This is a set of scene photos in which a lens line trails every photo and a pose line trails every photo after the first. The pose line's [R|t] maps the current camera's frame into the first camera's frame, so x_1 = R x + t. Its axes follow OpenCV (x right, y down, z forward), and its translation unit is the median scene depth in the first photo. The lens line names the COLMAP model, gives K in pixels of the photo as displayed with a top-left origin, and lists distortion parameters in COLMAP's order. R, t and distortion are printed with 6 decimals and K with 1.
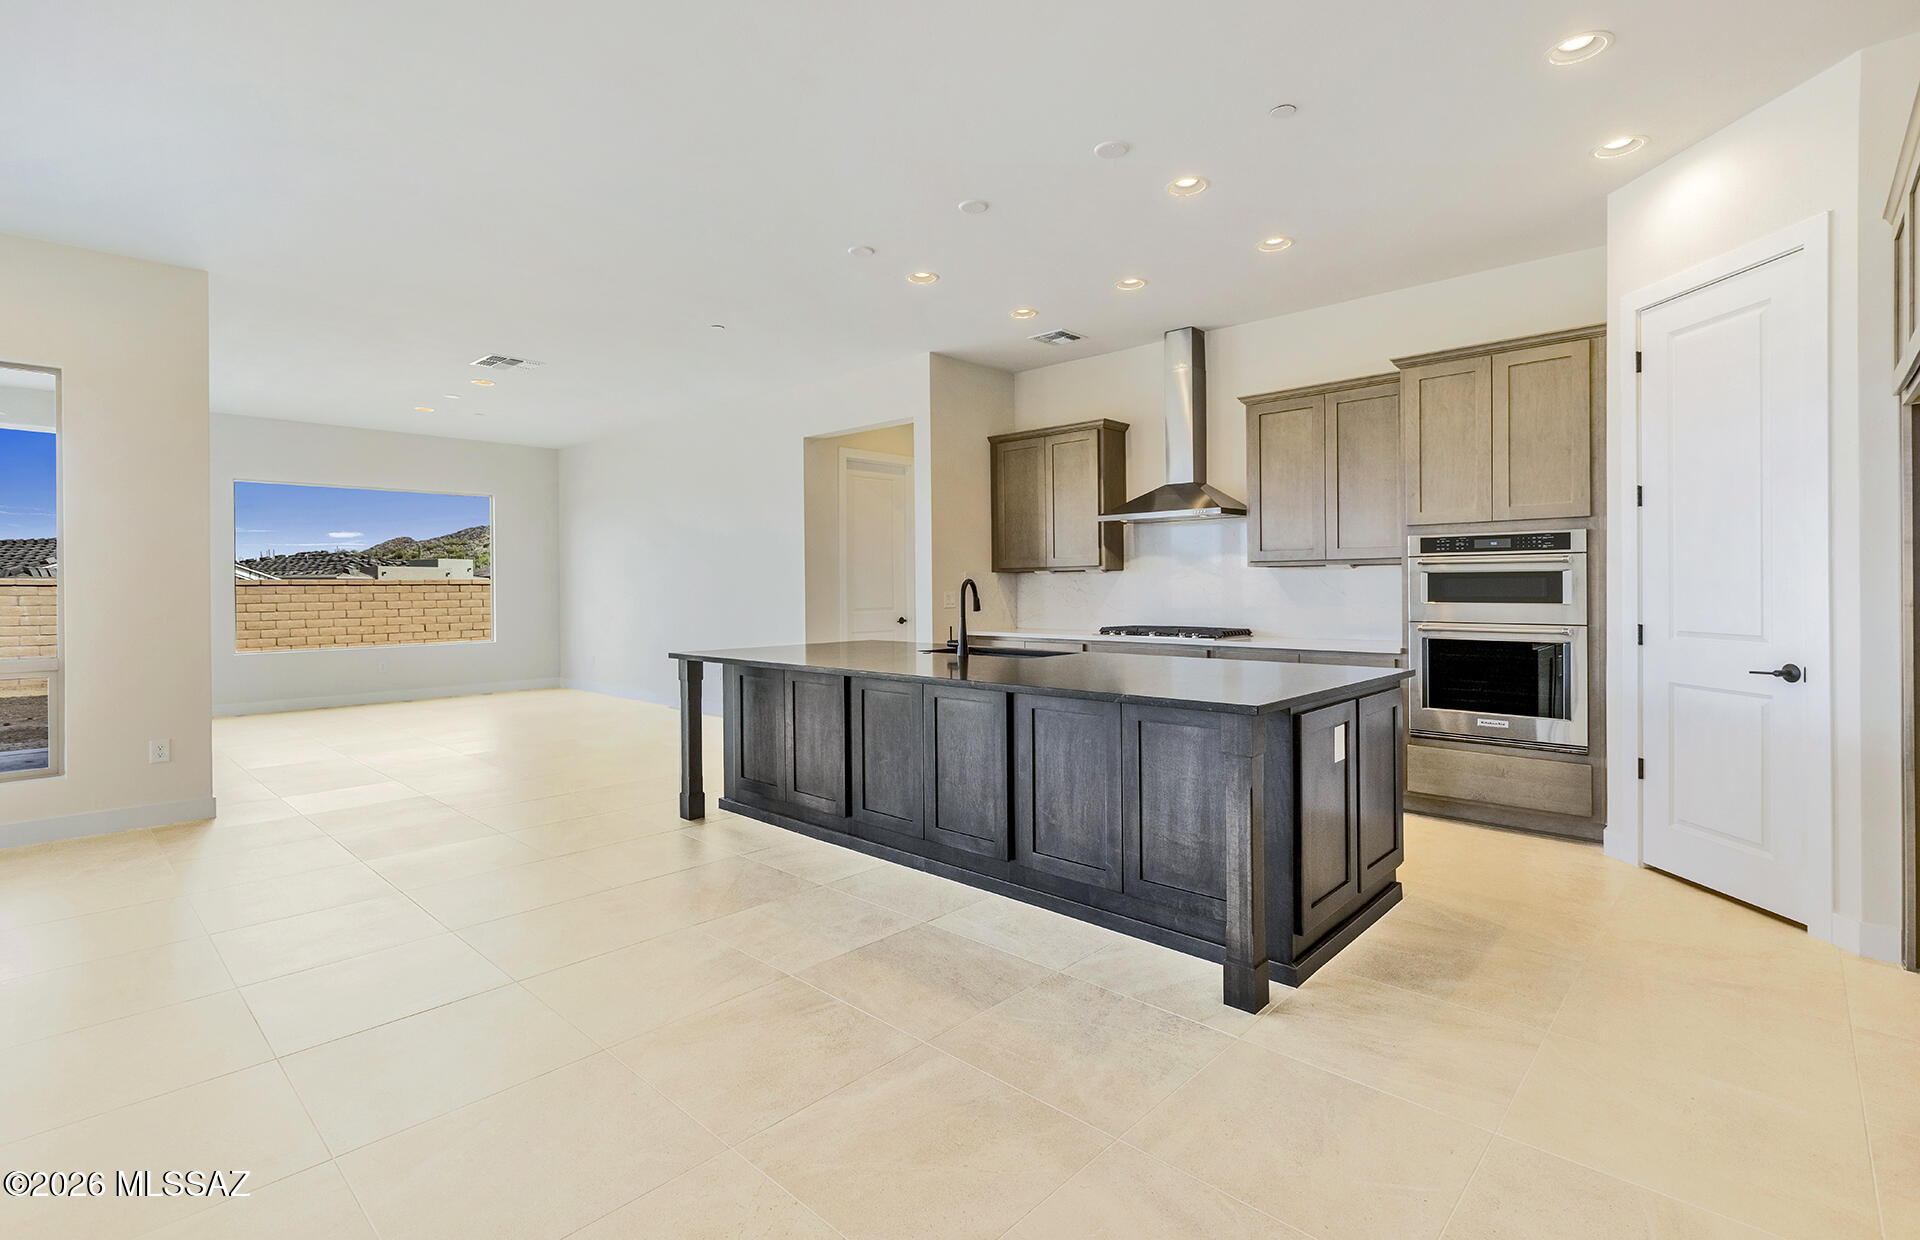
lens RADIAL K [[883.3, 0, 959.3], [0, 883.3, 592.4], [0, 0, 1]] dist [0.009175, -0.001819]
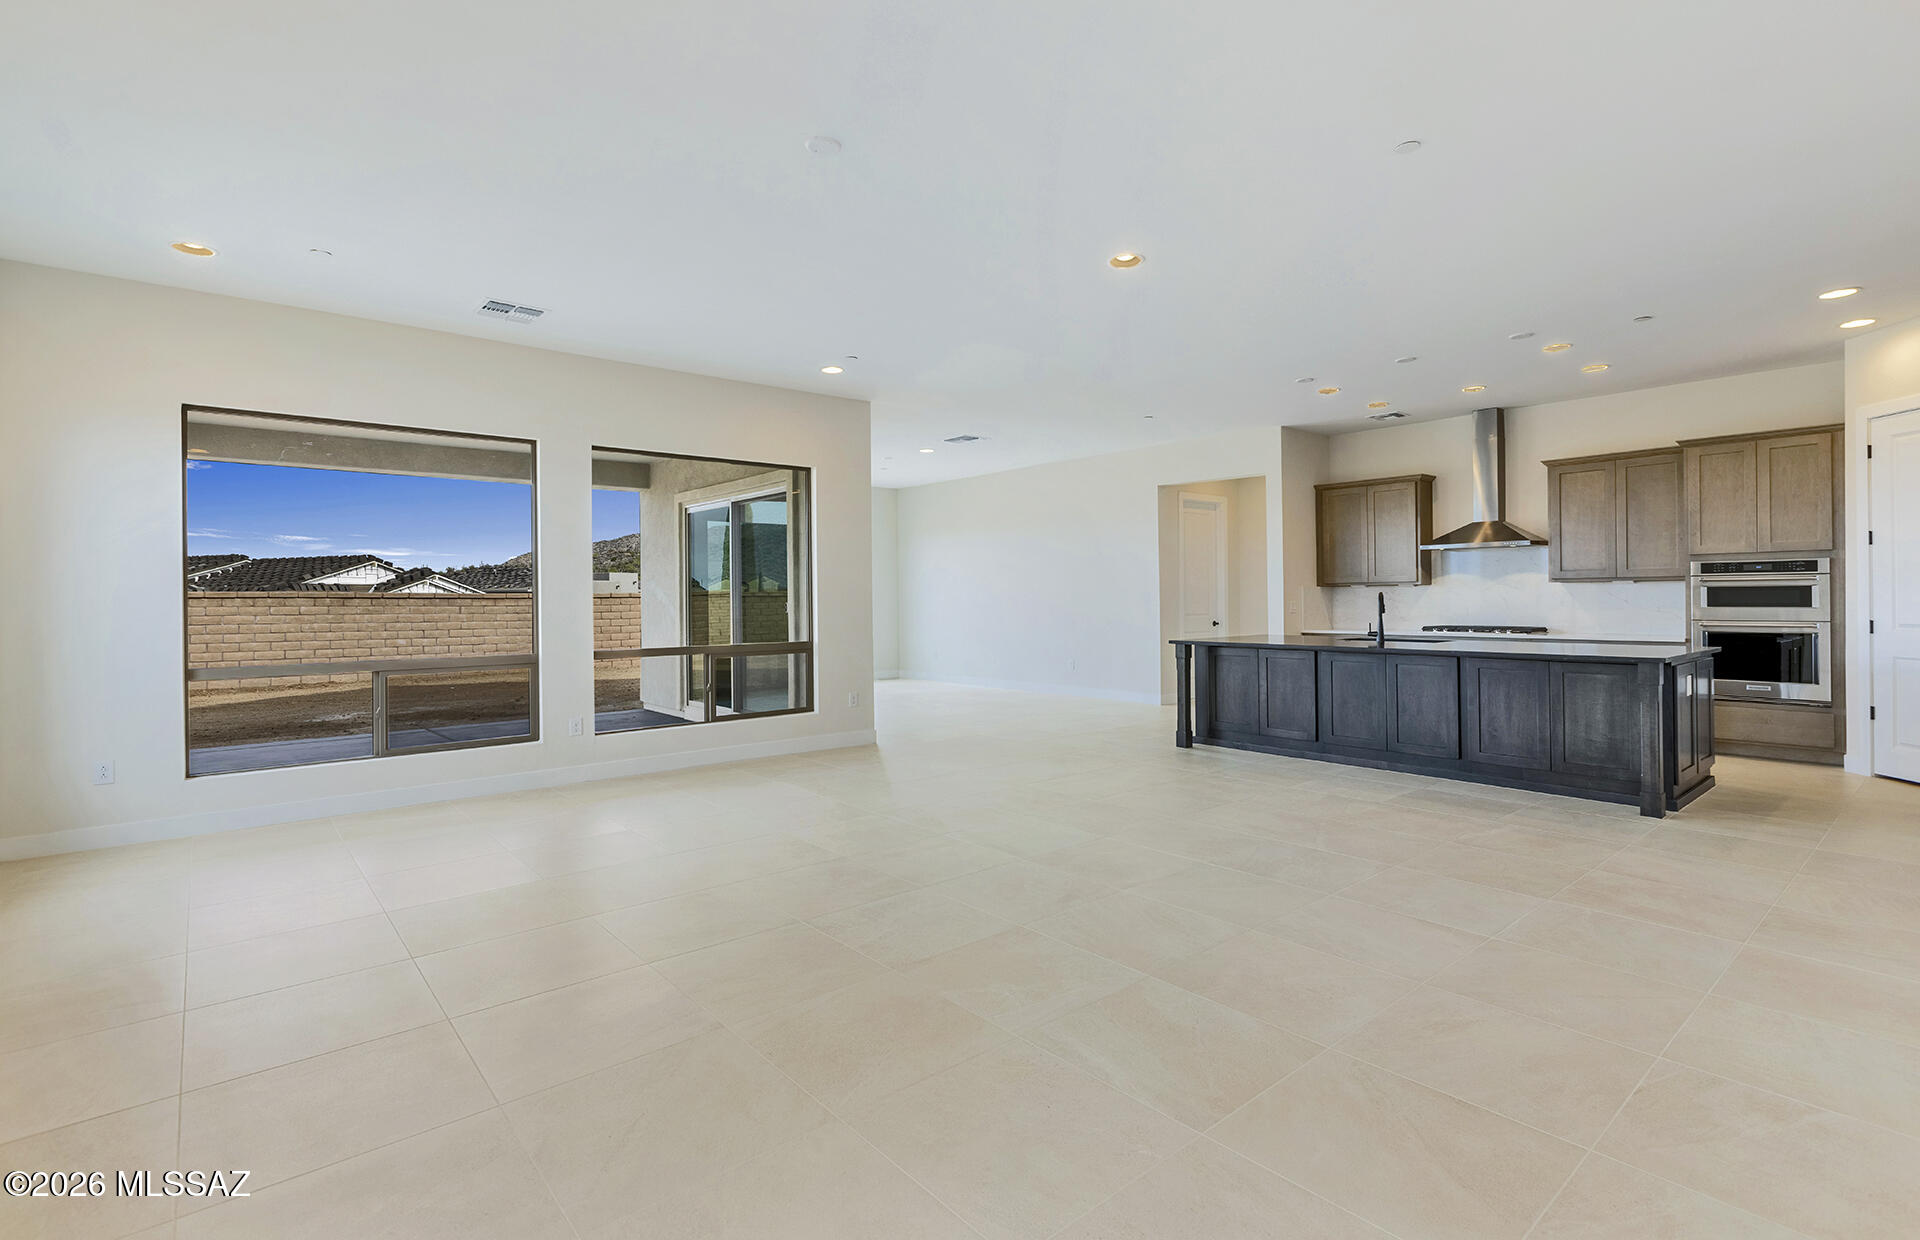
lens RADIAL K [[883.3, 0, 966.1], [0, 883.3, 601.9], [0, 0, 1]] dist [0.009175, -0.001819]
pose [[0.994049, -0.001646, -0.108923, -0.504130], [0.001424, 0.999997, -0.002113, 0.004117], [0.108926, 0.001945, 0.994048, -0.569320]]
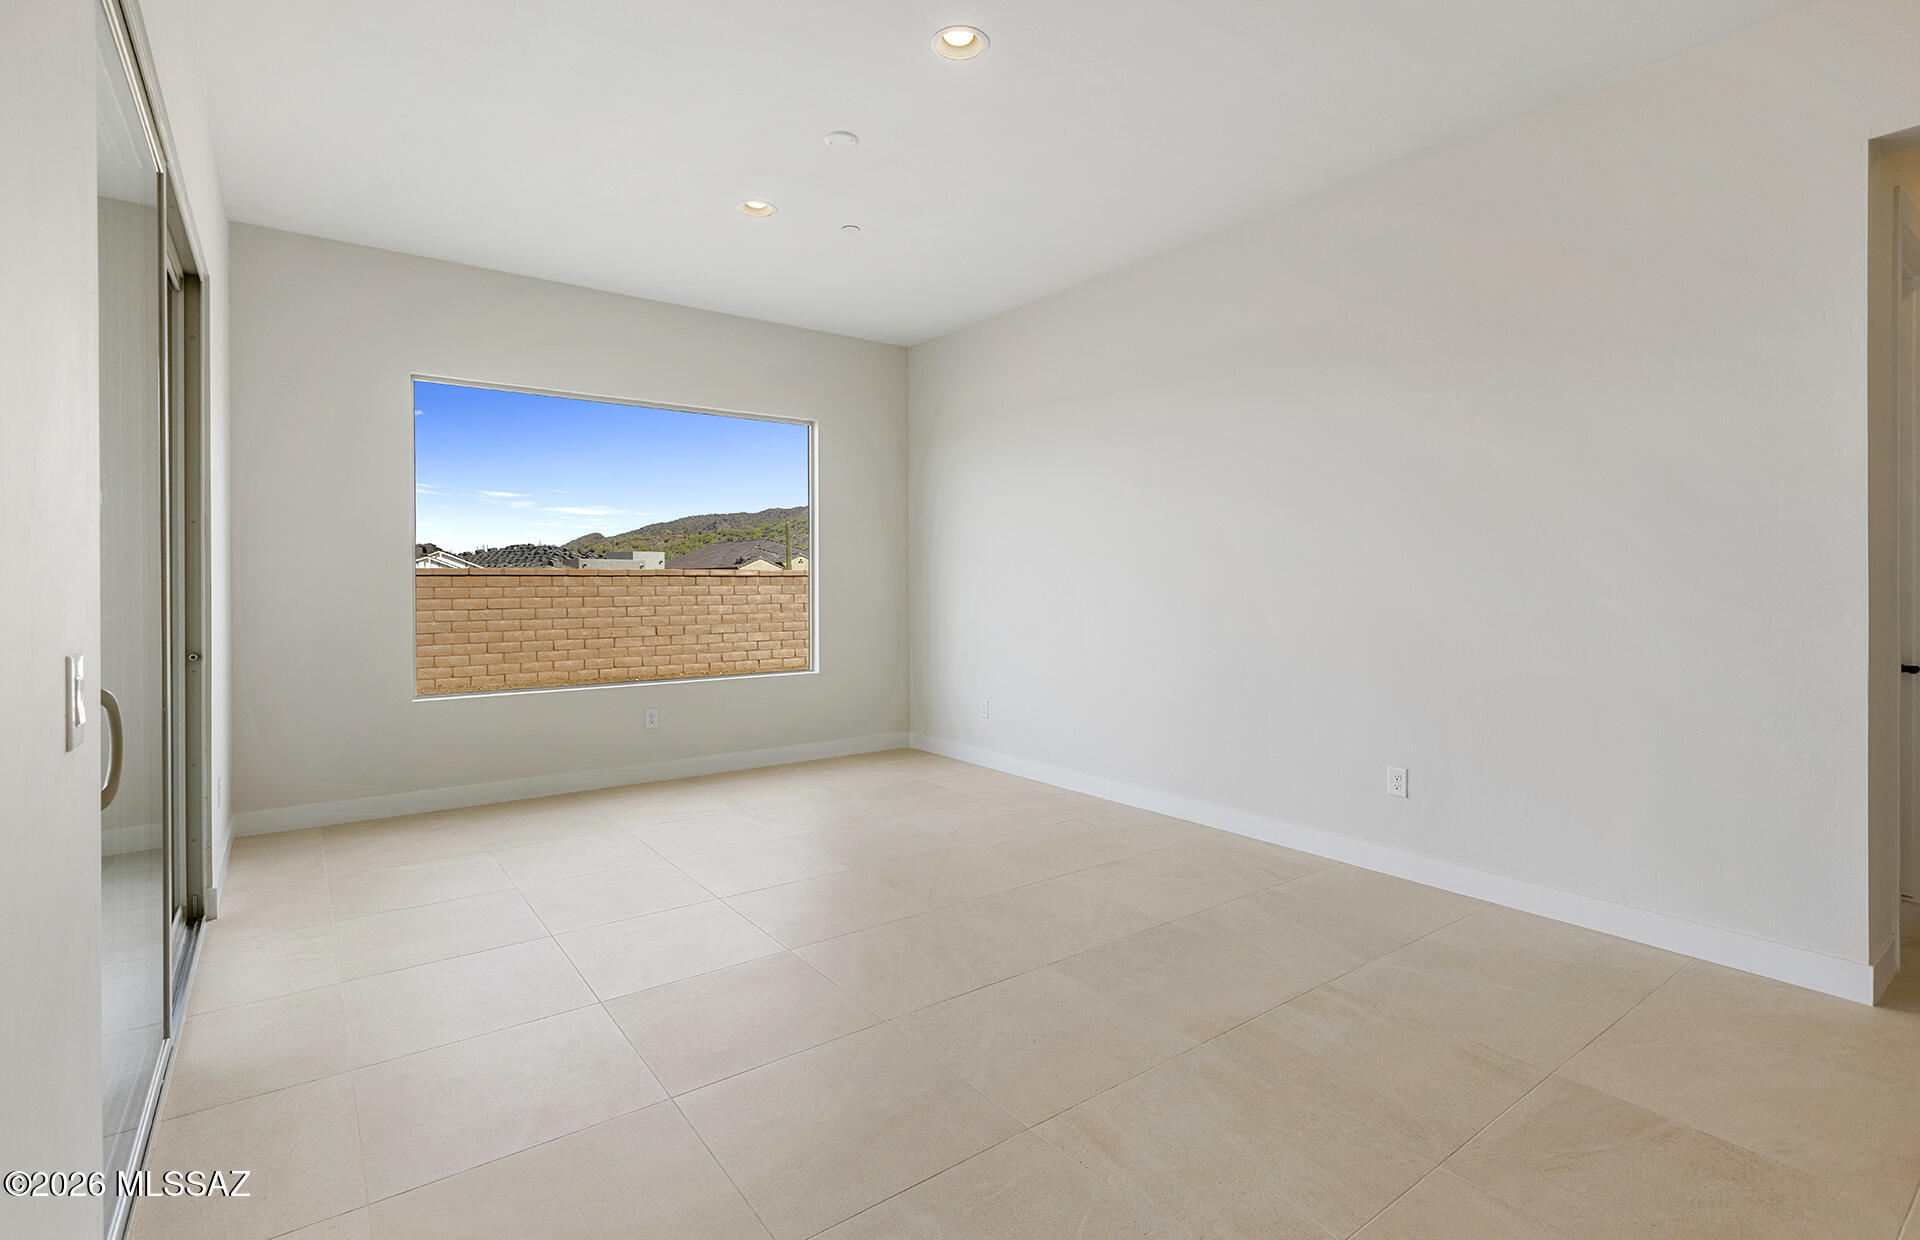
lens RADIAL K [[883.3, 0, 956.6], [0, 883.3, 586.4], [0, 0, 1]] dist [0.009175, -0.001819]
pose [[0.985446, 0.006538, -0.169864, -0.746208], [-0.006695, 0.999978, -0.000352, -0.002587], [0.169858, 0.001484, 0.985467, 0.980539]]
